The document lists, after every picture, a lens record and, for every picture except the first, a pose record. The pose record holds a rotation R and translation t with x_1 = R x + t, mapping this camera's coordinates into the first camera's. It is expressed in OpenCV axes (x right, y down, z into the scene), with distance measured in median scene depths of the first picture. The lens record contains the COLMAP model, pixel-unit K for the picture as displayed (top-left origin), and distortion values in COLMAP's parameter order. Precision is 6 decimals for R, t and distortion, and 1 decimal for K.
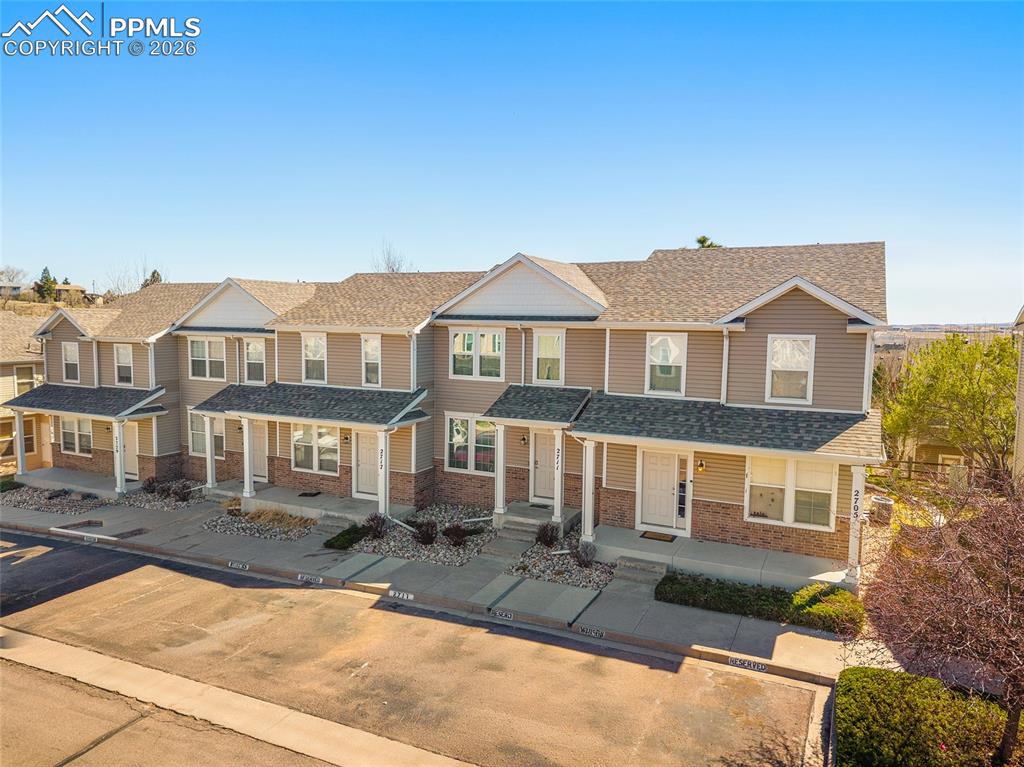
lens RADIAL K [[693.3, 0, 514.0], [0, 693.3, 384.1], [0, 0, 1]] dist [0.001945, -0.003787]
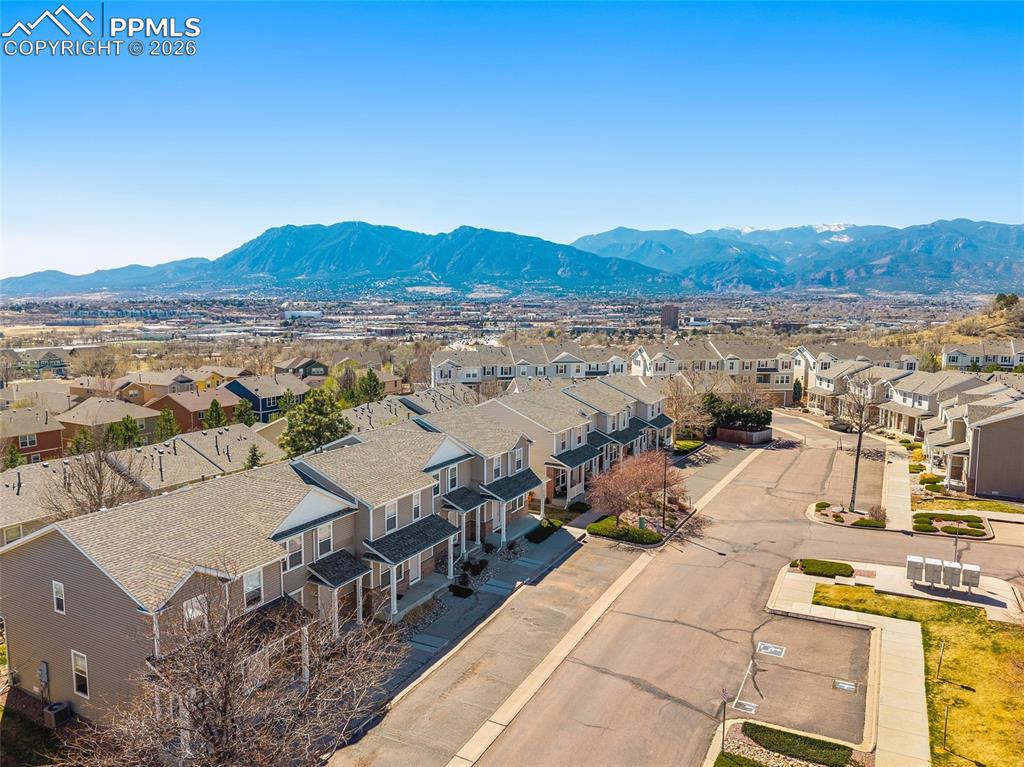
lens RADIAL K [[693.3, 0, 518.1], [0, 693.3, 379.0], [0, 0, 1]] dist [0.001945, -0.003787]
pose [[0.066165, -0.125548, 0.989879, -2.521854], [0.099508, 0.987937, 0.118651, -0.714568], [-0.992835, 0.090650, 0.077860, 0.739614]]
